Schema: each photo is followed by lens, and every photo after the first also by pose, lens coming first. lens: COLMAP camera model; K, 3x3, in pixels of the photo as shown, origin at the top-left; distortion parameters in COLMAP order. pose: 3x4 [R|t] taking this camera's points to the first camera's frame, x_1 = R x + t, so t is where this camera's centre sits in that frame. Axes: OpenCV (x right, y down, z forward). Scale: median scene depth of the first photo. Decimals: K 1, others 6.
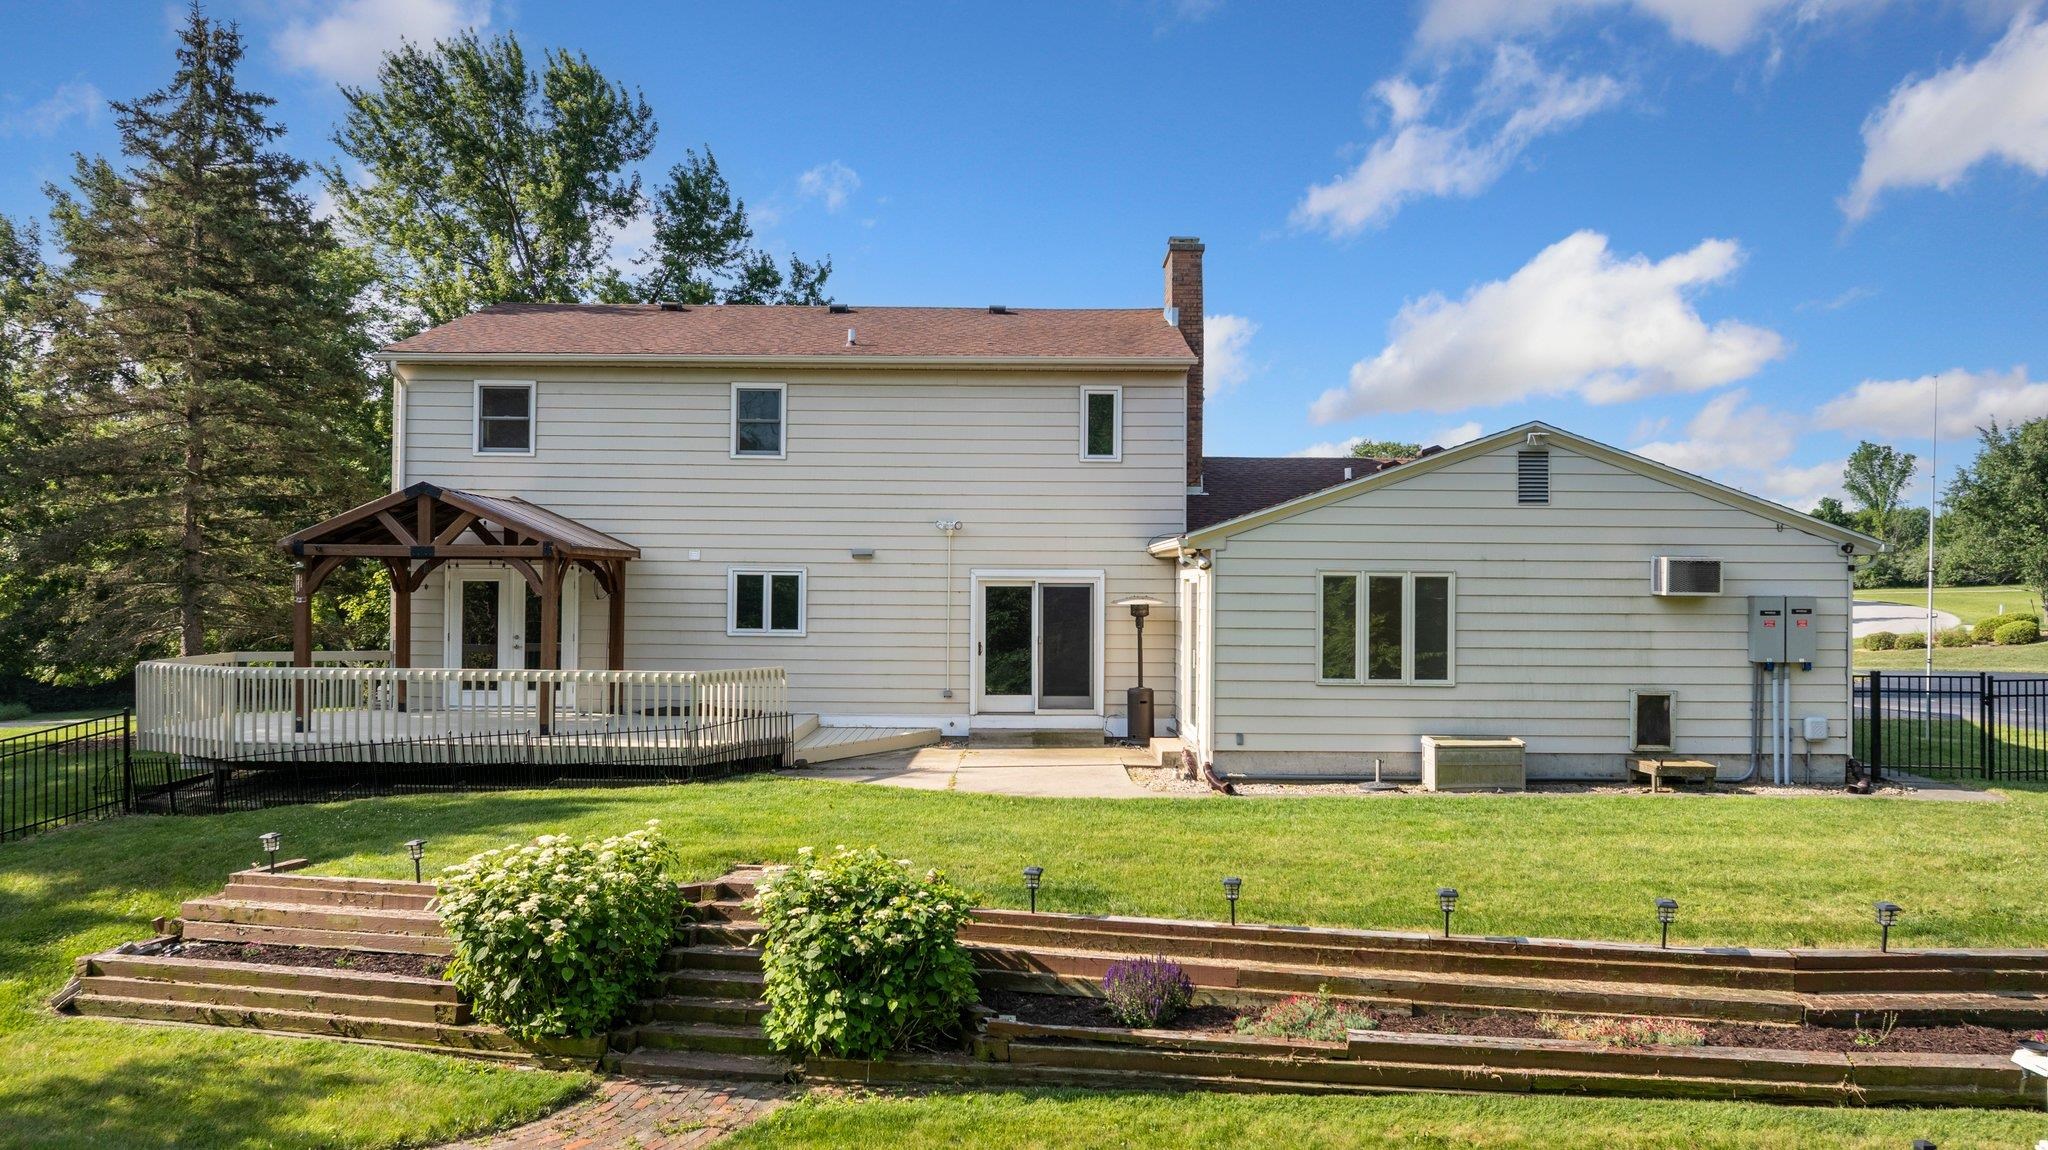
lens RADIAL K [[1432.4, 0, 1025.9], [0, 1432.4, 576.5], [0, 0, 1]] dist [-0.026496, 0.013569]
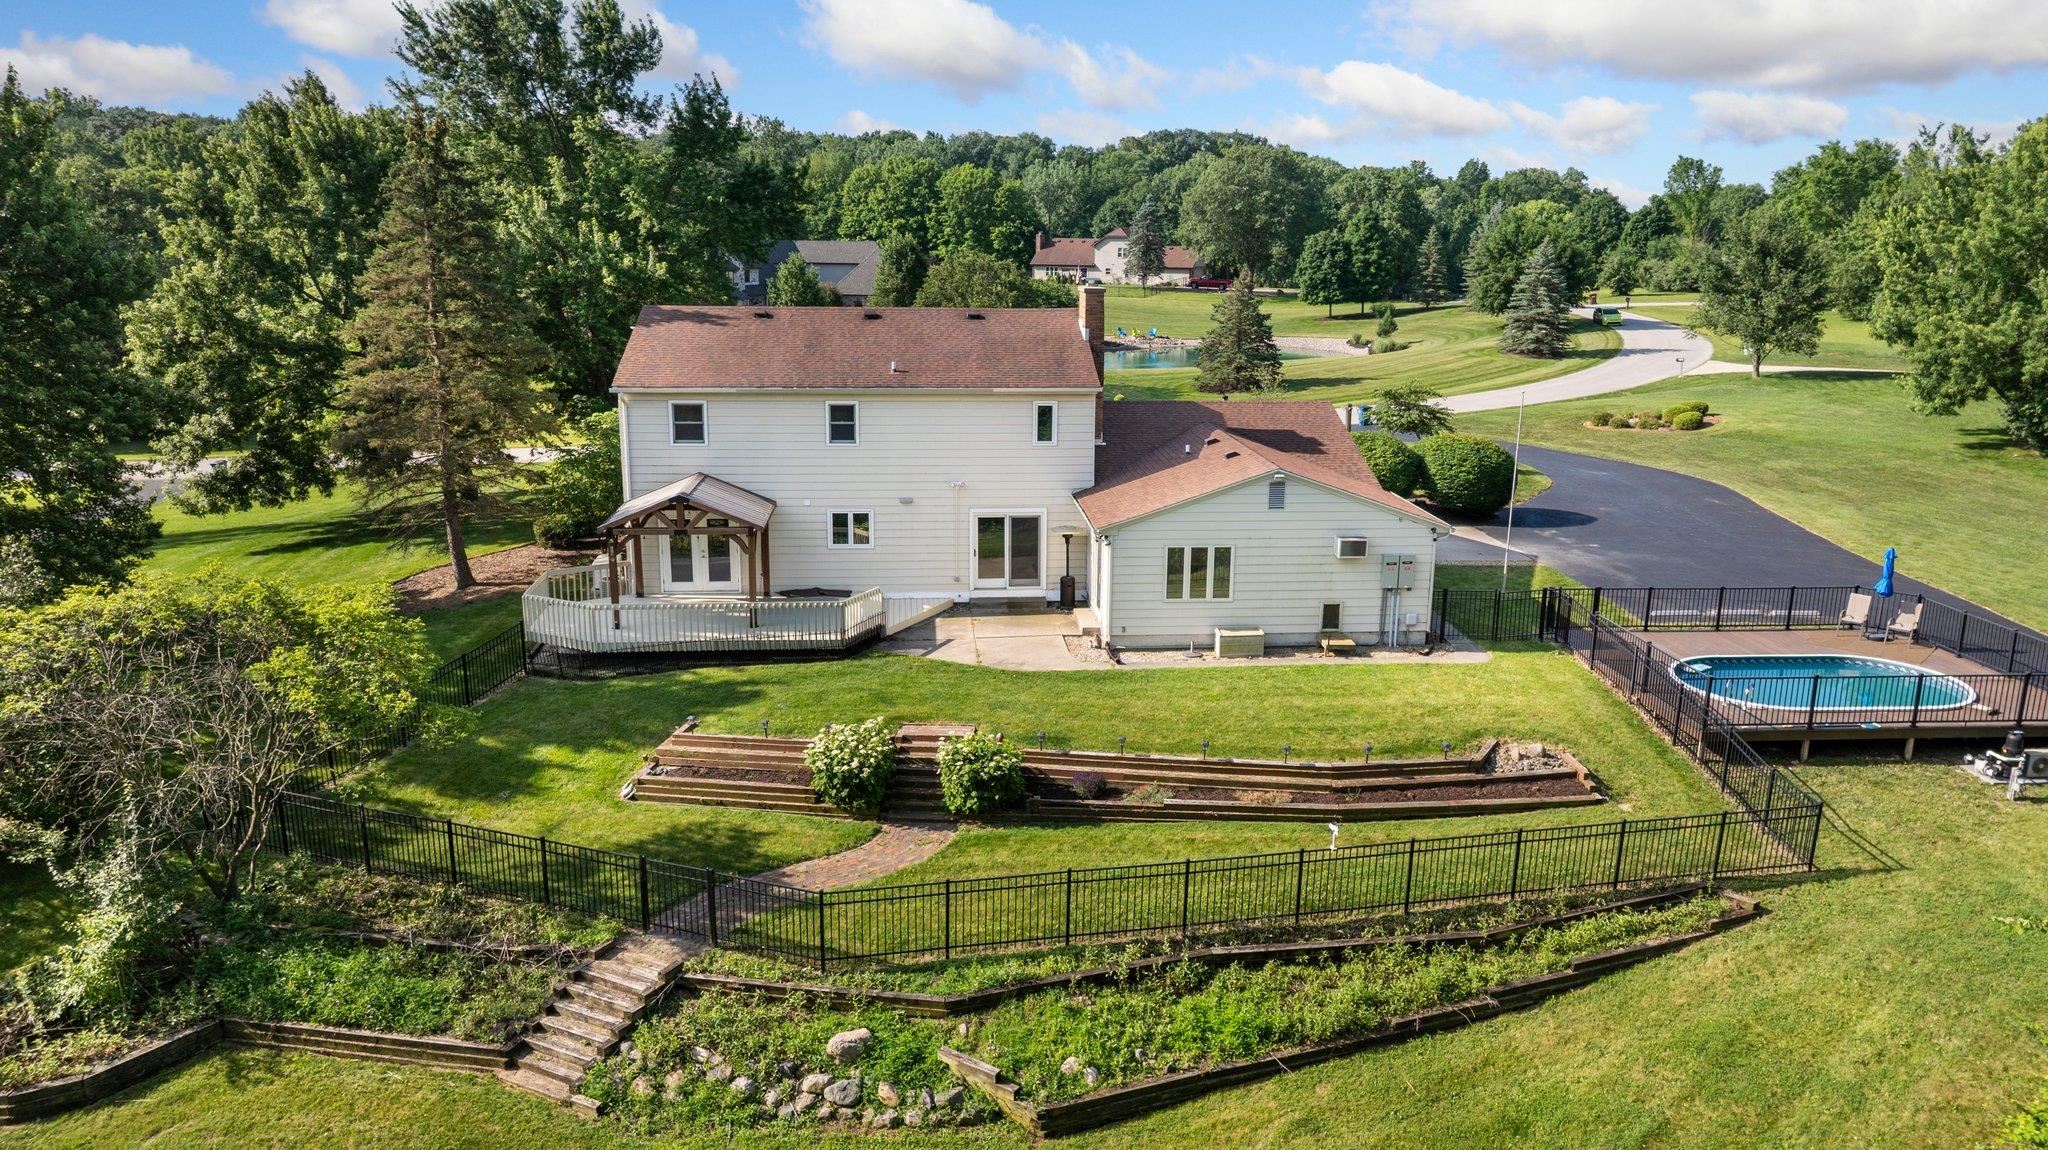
lens RADIAL K [[1432.4, 0, 1021.9], [0, 1432.4, 571.9], [0, 0, 1]] dist [-0.026496, 0.013569]
pose [[0.996440, -0.019396, 0.082044, -0.151128], [-0.001260, 0.969640, 0.244533, -0.448645], [-0.084296, -0.243766, 0.966164, -0.877511]]
